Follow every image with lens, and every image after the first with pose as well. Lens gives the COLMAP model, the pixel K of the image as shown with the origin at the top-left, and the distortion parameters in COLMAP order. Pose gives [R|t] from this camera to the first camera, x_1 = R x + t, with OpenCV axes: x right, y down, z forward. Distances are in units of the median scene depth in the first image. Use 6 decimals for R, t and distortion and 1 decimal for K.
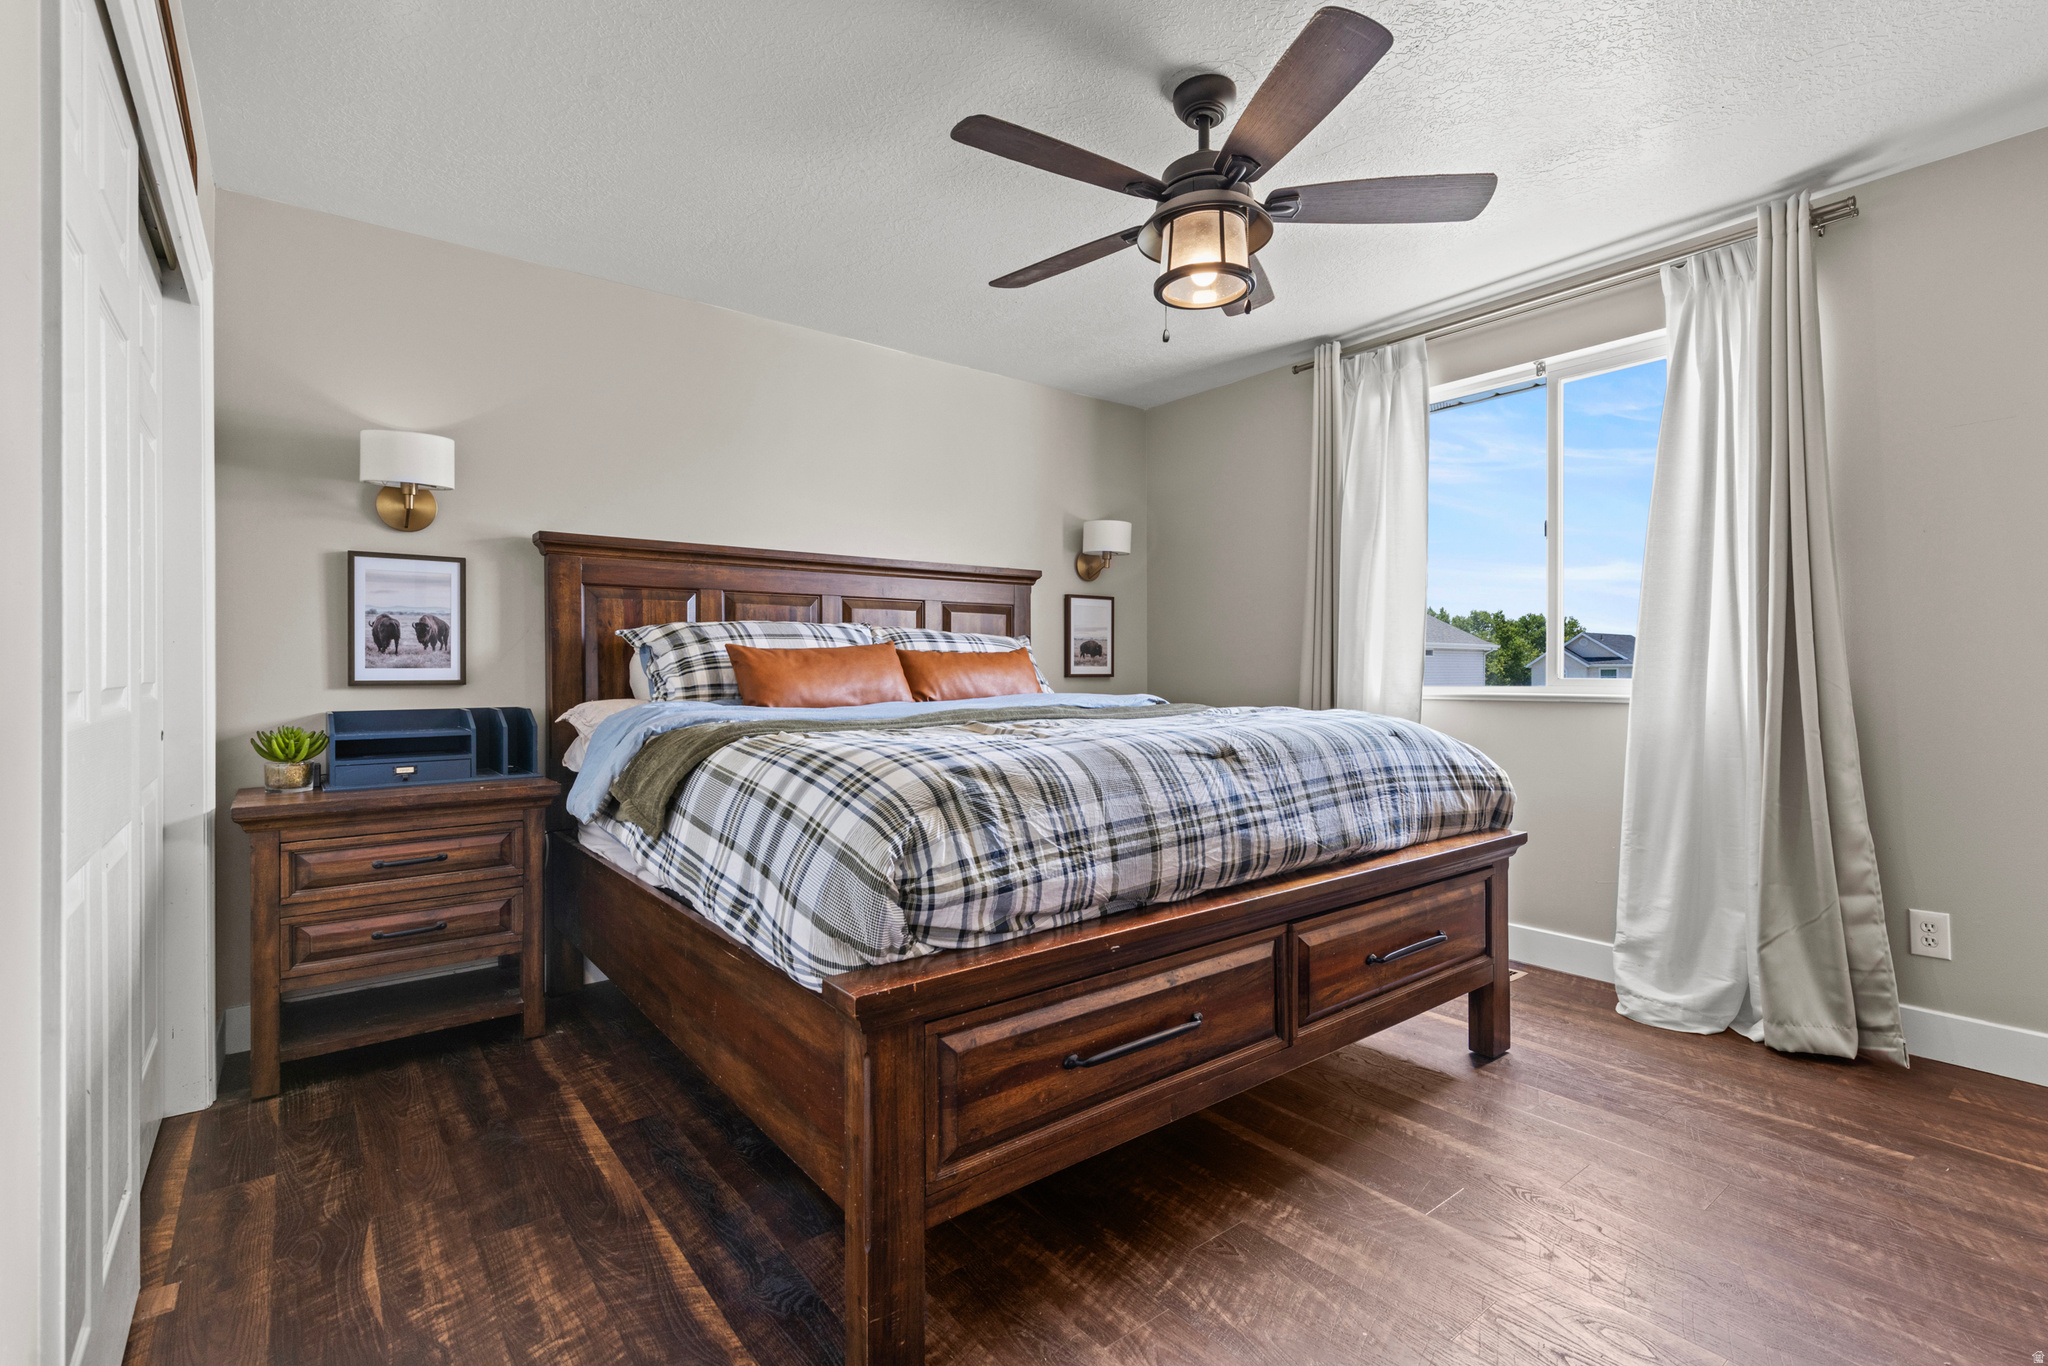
lens RADIAL K [[934.8, 0, 1024.0], [0, 934.8, 683.0], [0, 0, 1]] dist [0.006425, -0.000729]
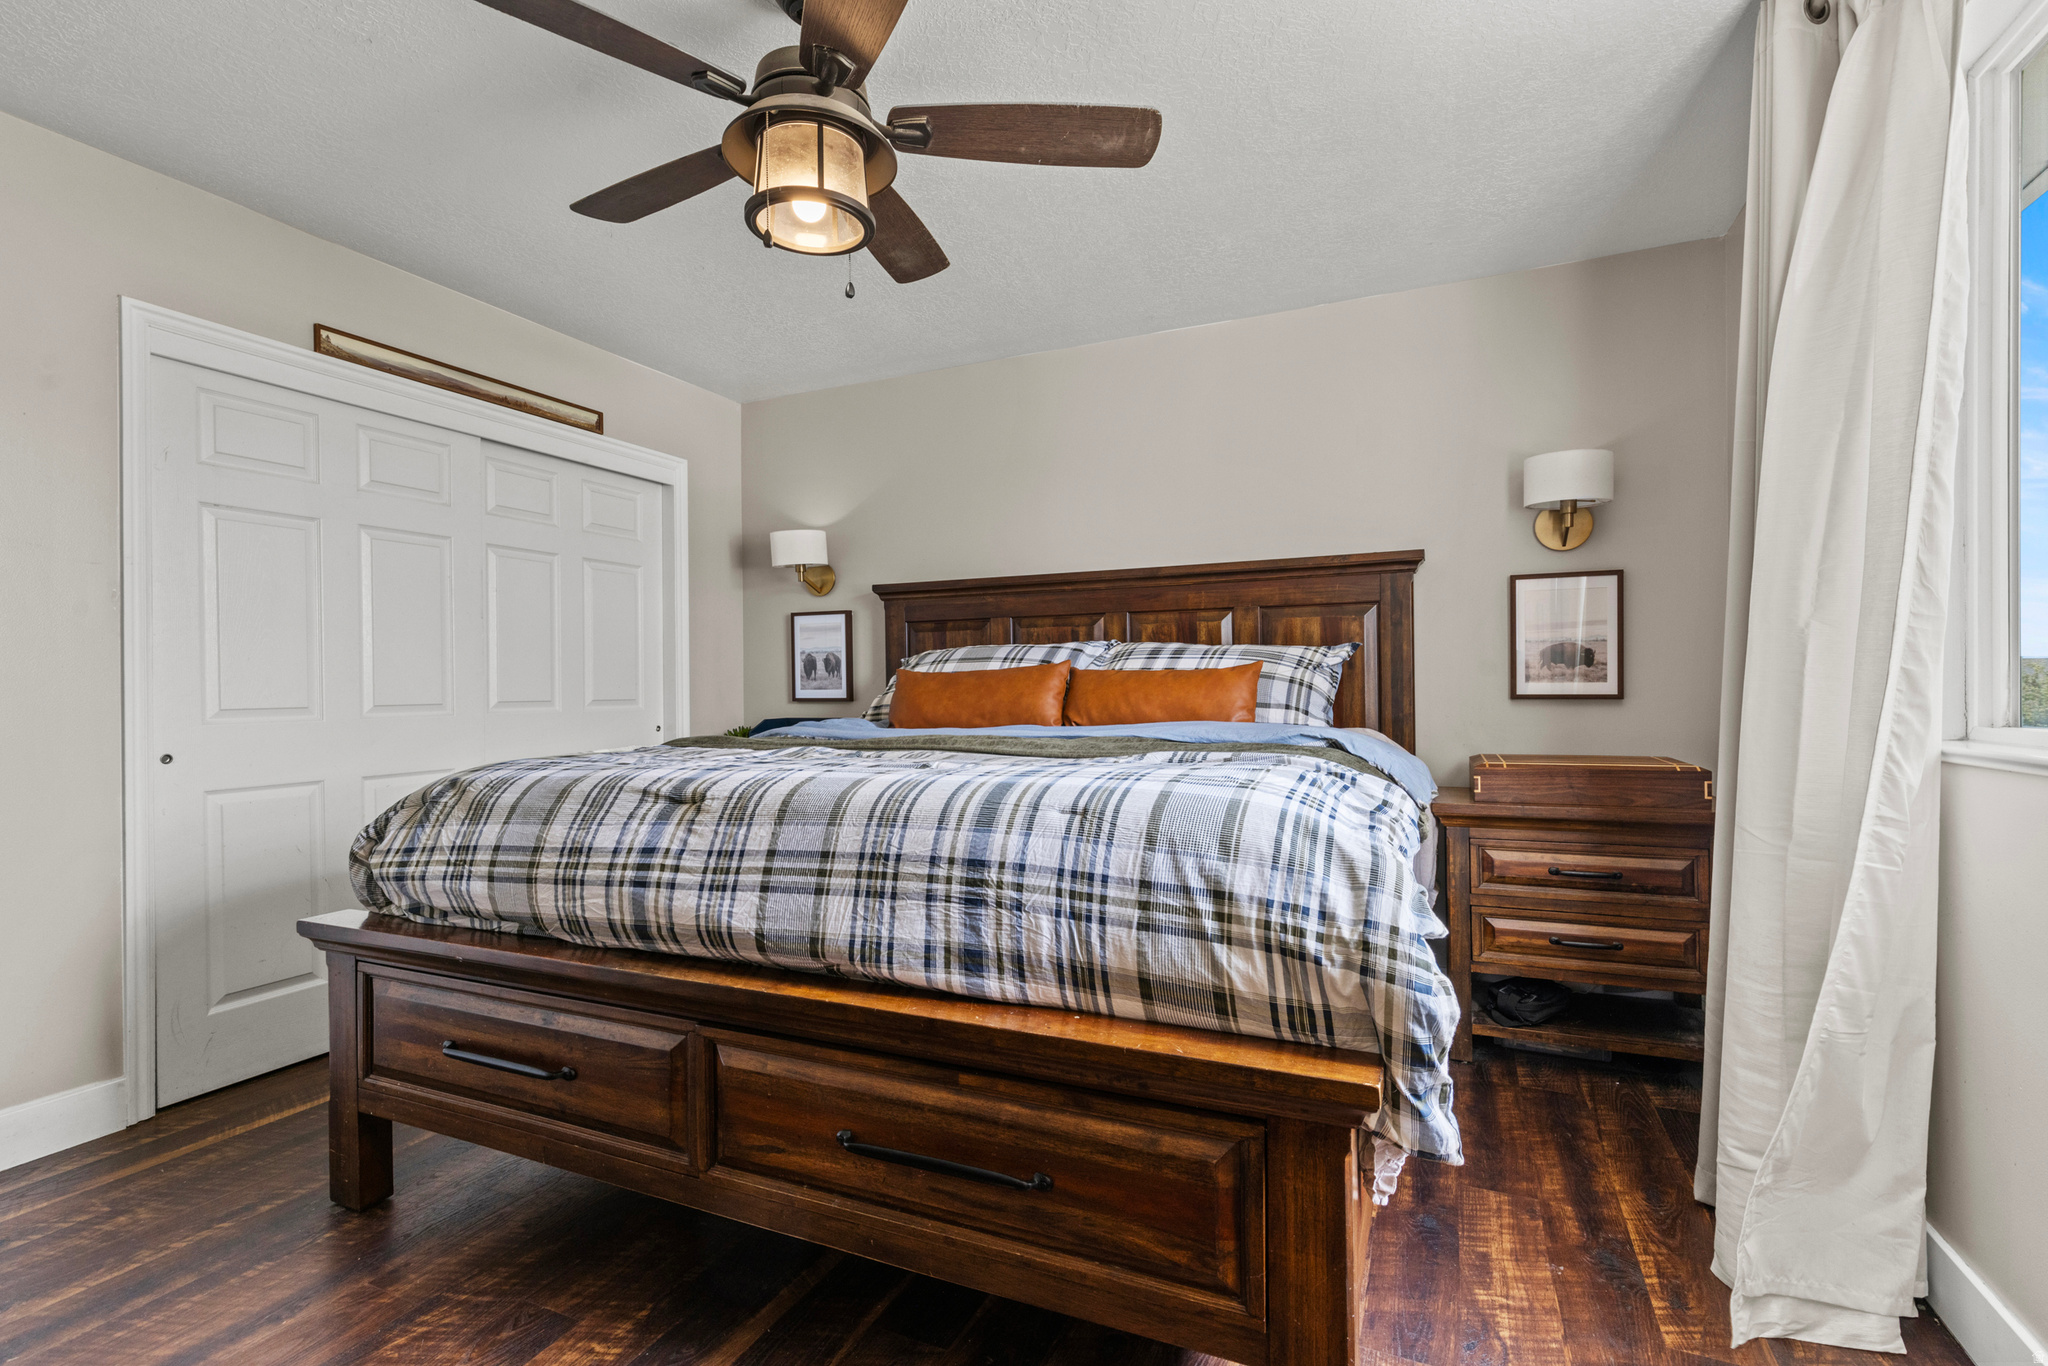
lens RADIAL K [[934.8, 0, 1024.0], [0, 934.8, 683.0], [0, 0, 1]] dist [0.006425, -0.000729]
pose [[0.466838, -0.003791, -0.884335, 0.902523], [-0.004935, 0.999964, -0.006892, -0.021007], [0.884329, 0.007582, 0.466803, 0.708141]]
